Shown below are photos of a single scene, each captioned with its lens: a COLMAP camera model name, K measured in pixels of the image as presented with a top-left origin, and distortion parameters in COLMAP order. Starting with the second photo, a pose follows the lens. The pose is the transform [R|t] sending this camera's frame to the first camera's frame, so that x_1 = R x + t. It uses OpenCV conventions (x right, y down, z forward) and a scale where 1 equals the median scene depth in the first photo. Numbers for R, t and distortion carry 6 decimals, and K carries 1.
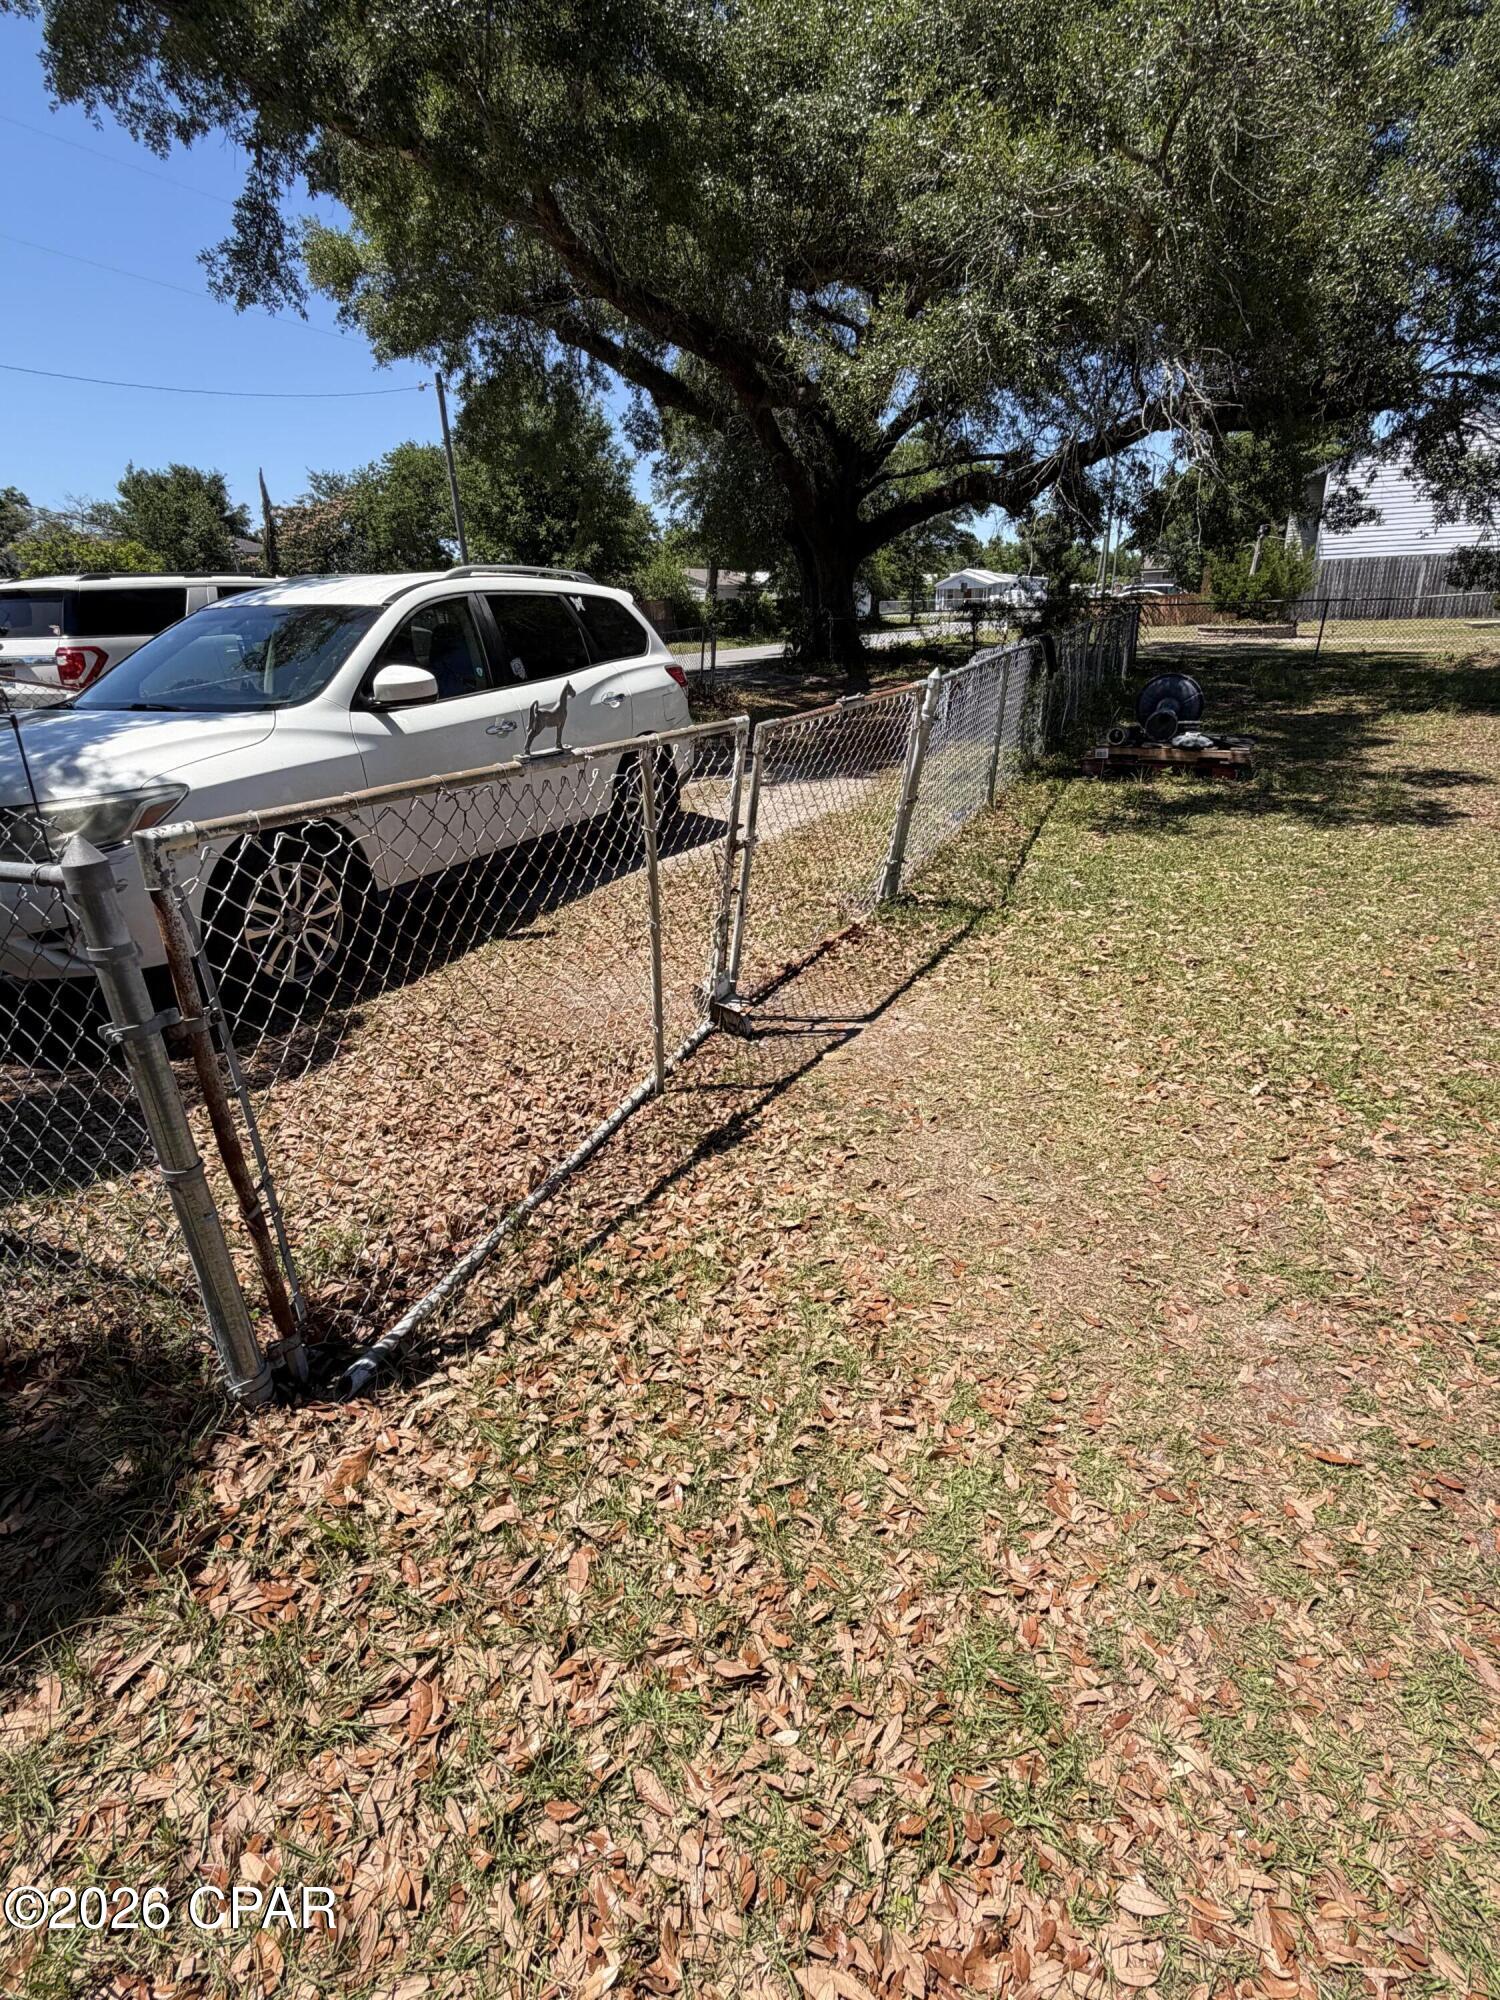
lens RADIAL K [[1013.7, 0, 750.0], [0, 1013.7, 1000.0], [0, 0, 1]] dist [0.000264, -0.000058]
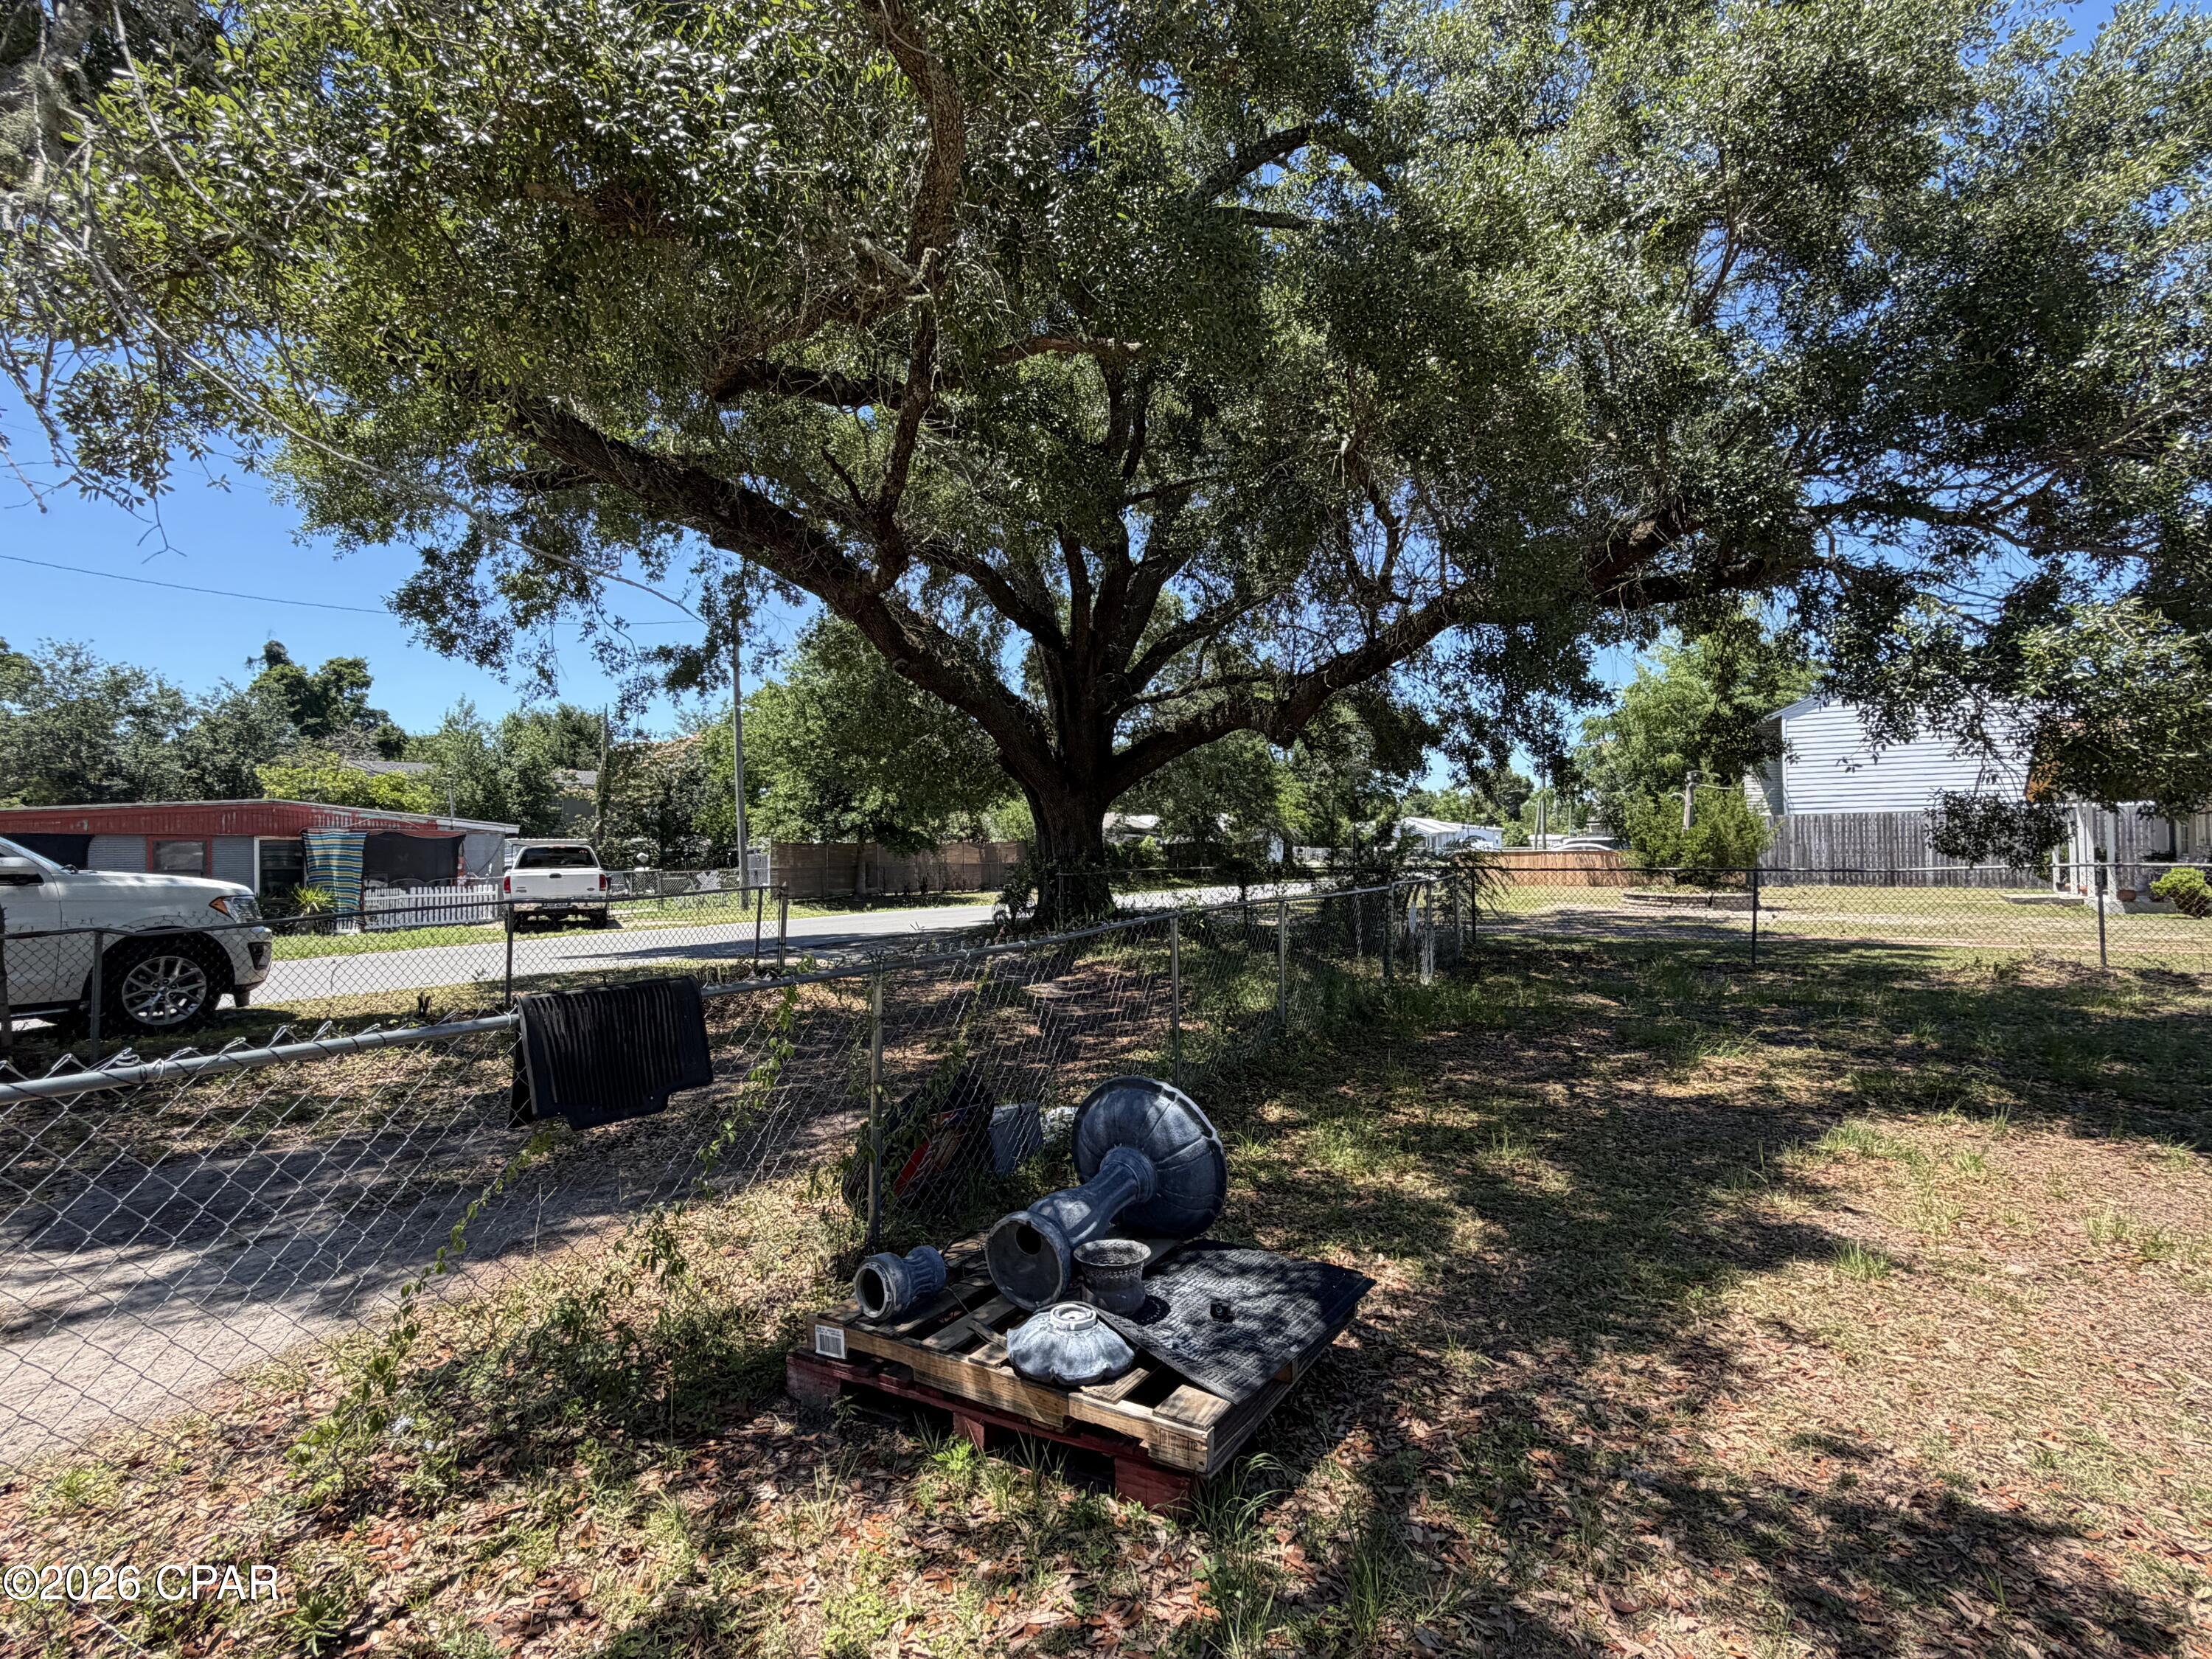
lens RADIAL K [[1121.1, 0, 1109.1], [0, 1121.1, 831.4], [0, 0, 1]] dist [0.000264, -0.000058]
pose [[0.995399, 0.027235, -0.091866, 0.141796], [-0.059586, 0.926764, -0.370888, -0.080746], [0.075037, 0.374655, 0.924123, 0.189722]]
